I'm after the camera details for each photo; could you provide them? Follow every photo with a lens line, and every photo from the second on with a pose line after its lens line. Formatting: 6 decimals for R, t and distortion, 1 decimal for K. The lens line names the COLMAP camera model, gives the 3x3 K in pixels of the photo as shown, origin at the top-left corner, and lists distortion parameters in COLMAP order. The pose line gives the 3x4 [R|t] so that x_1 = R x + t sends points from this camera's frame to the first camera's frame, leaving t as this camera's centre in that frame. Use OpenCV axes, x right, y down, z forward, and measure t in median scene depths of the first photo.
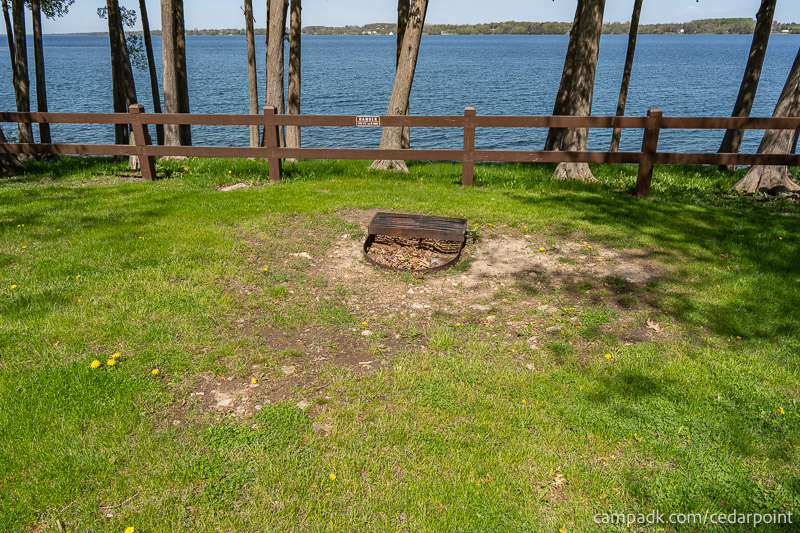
lens RADIAL K [[531.7, 0, 400.0], [0, 531.7, 266.5], [0, 0, 1]] dist [-0.002186, 0.004838]
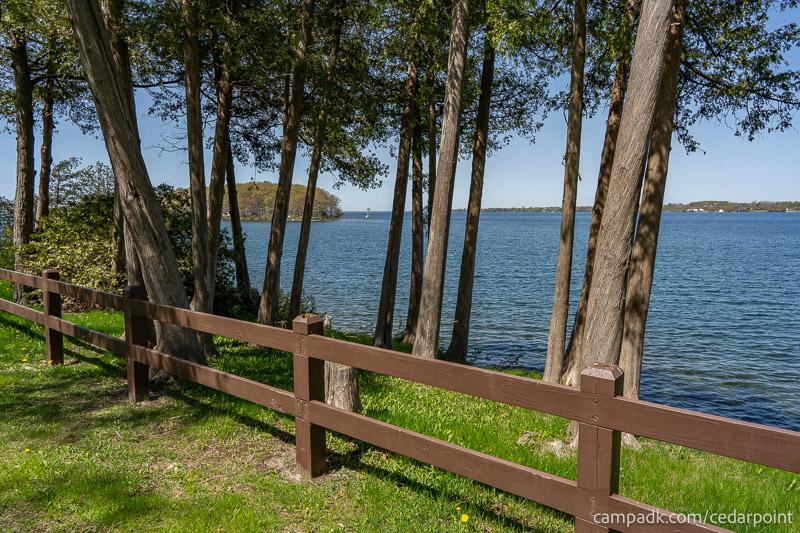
lens RADIAL K [[539.7, 0, 402.8], [0, 539.7, 264.1], [0, 0, 1]] dist [-0.000953, 0.003005]
pose [[0.851011, 0.050787, -0.522686, -0.119858], [-0.211077, 0.944454, -0.251898, -0.169023], [0.480860, 0.324695, 0.814461, 0.437951]]
